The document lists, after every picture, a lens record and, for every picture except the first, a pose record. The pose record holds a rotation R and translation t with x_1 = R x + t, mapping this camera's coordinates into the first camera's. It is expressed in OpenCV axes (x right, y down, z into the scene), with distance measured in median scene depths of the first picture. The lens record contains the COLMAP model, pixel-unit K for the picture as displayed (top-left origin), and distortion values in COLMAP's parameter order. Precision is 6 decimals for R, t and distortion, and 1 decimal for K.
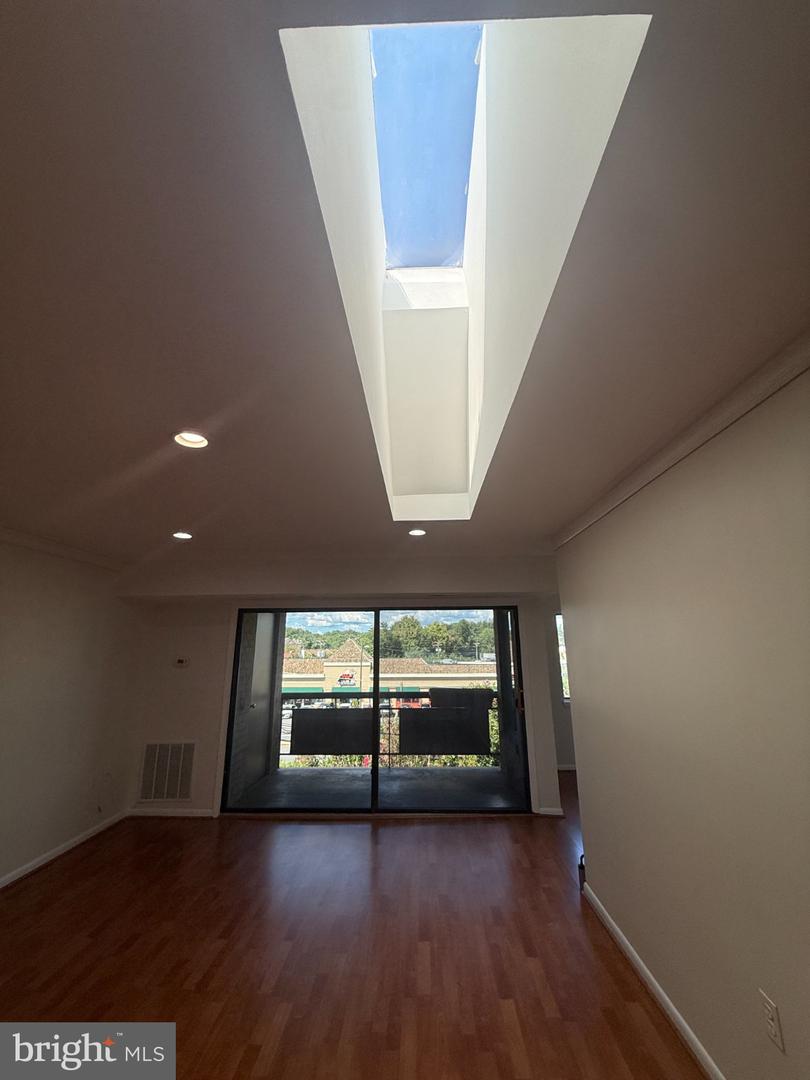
lens RADIAL K [[429.3, 0, 401.8], [0, 429.3, 535.0], [0, 0, 1]] dist [-0.008337, -0.000311]
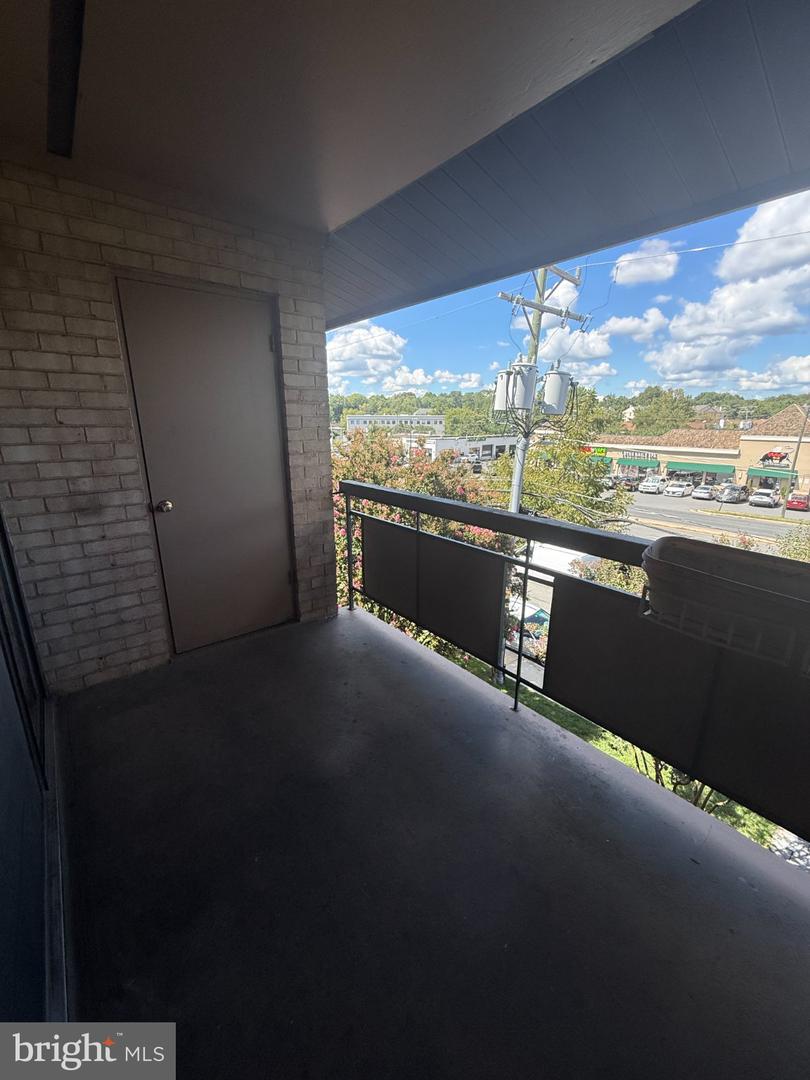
lens RADIAL K [[429.3, 0, 401.8], [0, 429.3, 535.0], [0, 0, 1]] dist [-0.008337, -0.000311]
pose [[0.652965, 0.203489, -0.729540, 0.190167], [0.190588, 0.888091, 0.418296, 0.343225], [0.733016, -0.412174, 0.541110, 1.133165]]
